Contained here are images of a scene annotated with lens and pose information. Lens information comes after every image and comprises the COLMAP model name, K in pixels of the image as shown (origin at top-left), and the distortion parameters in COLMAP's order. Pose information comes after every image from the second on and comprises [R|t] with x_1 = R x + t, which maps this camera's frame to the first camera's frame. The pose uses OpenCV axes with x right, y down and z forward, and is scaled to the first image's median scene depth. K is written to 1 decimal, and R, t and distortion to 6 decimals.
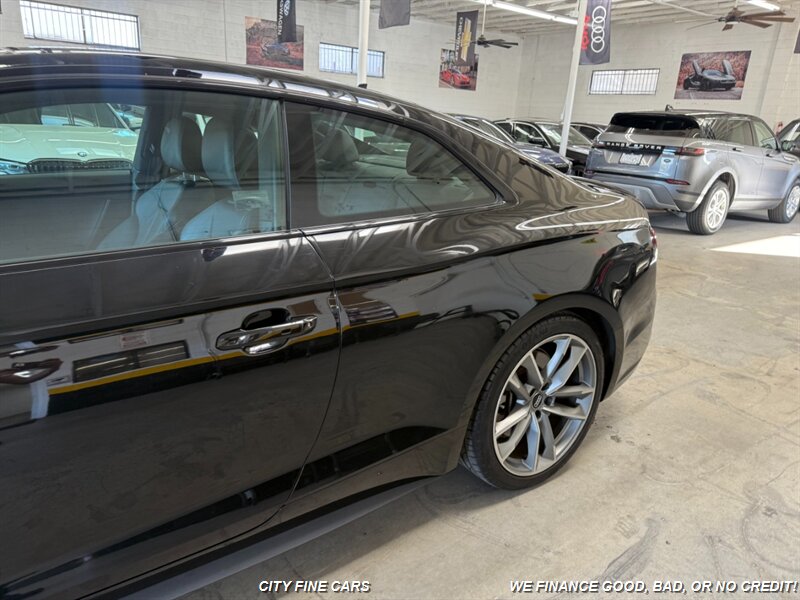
lens RADIAL K [[568.4, 0, 398.2], [0, 568.4, 301.4], [0, 0, 1]] dist [0.027711, -0.030802]
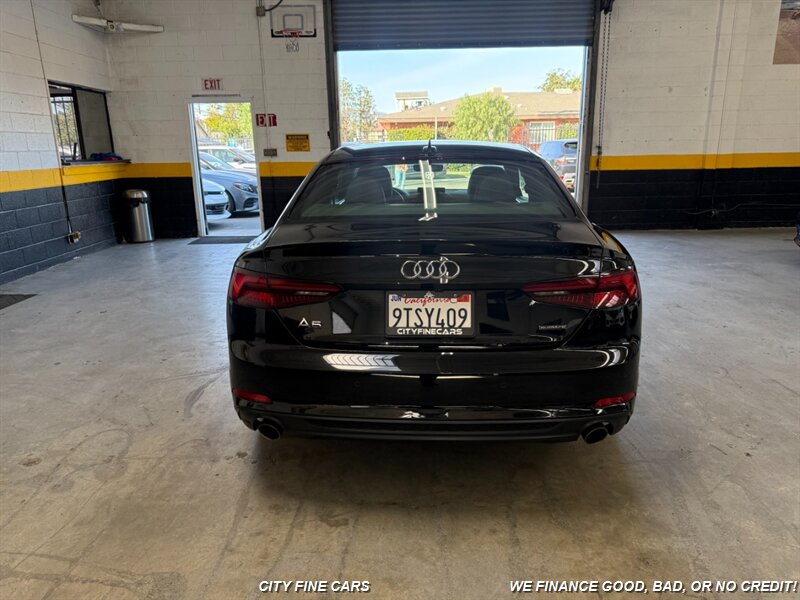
lens RADIAL K [[568.4, 0, 400.8], [0, 568.4, 297.3], [0, 0, 1]] dist [0.027711, -0.030802]
pose [[-0.616136, 0.157393, -0.771754, 0.276725], [-0.252727, 0.888517, 0.382972, -0.142085], [0.745993, 0.431006, -0.507670, 0.465370]]
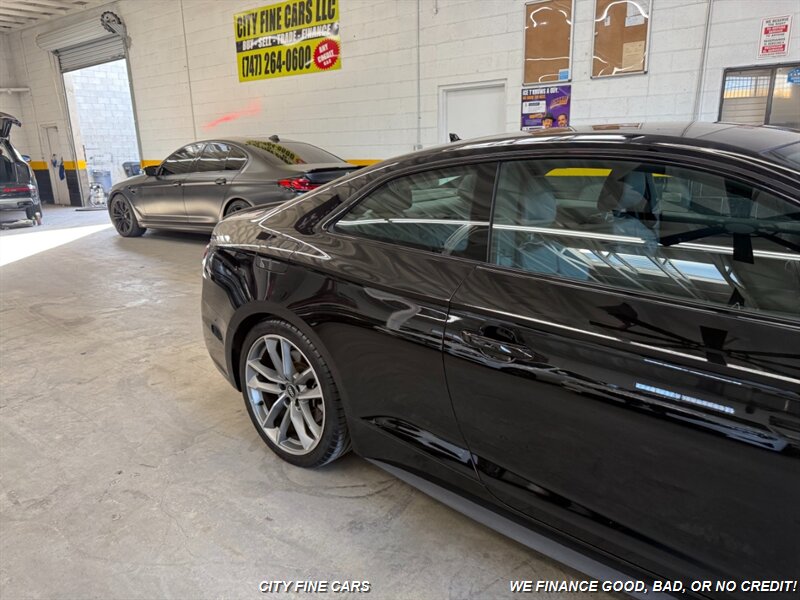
lens RADIAL K [[568.4, 0, 398.8], [0, 568.4, 298.4], [0, 0, 1]] dist [0.027711, -0.030802]
pose [[-0.240957, -0.297350, 0.923863, -0.319078], [0.302476, 0.881491, 0.362603, -0.141016], [-0.922197, 0.366818, -0.122460, 0.358546]]
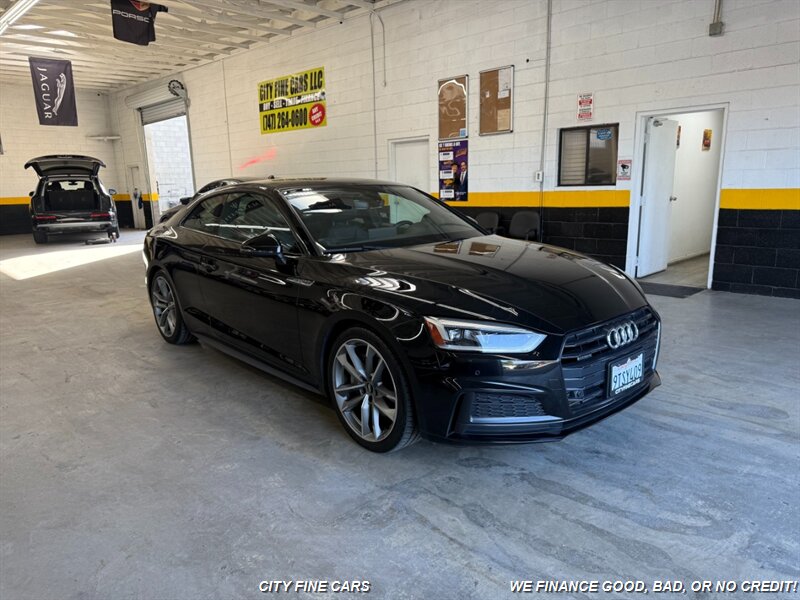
lens RADIAL K [[568.4, 0, 401.4], [0, 568.4, 303.4], [0, 0, 1]] dist [0.027711, -0.030802]
pose [[-0.106605, -0.257373, 0.960414, -0.636298], [0.316526, 0.906884, 0.278162, -0.102201], [-0.942575, 0.333649, -0.015214, 0.177475]]
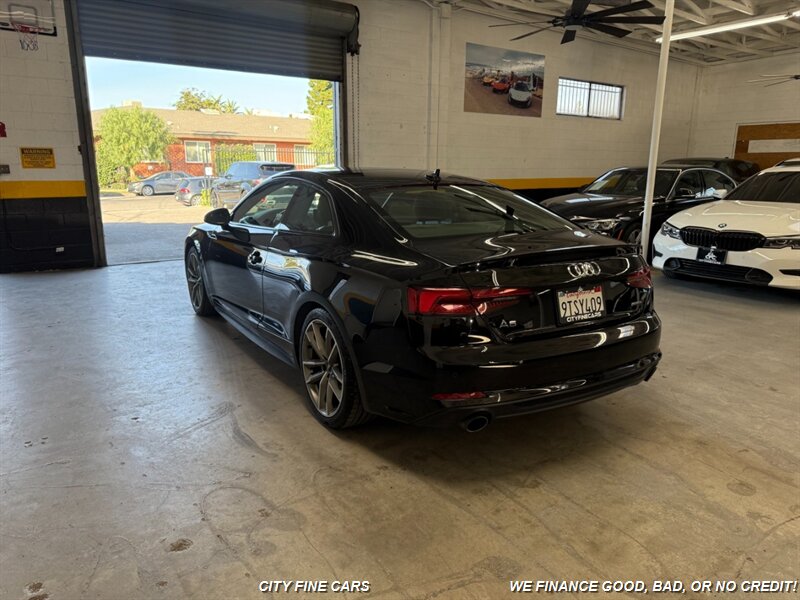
lens RADIAL K [[568.4, 0, 403.3], [0, 568.4, 297.4], [0, 0, 1]] dist [0.027711, -0.030802]
pose [[-0.048761, 0.170511, -0.984149, 0.399847], [-0.312580, 0.933222, 0.177174, -0.077710], [0.948639, 0.316264, 0.007793, 0.263753]]
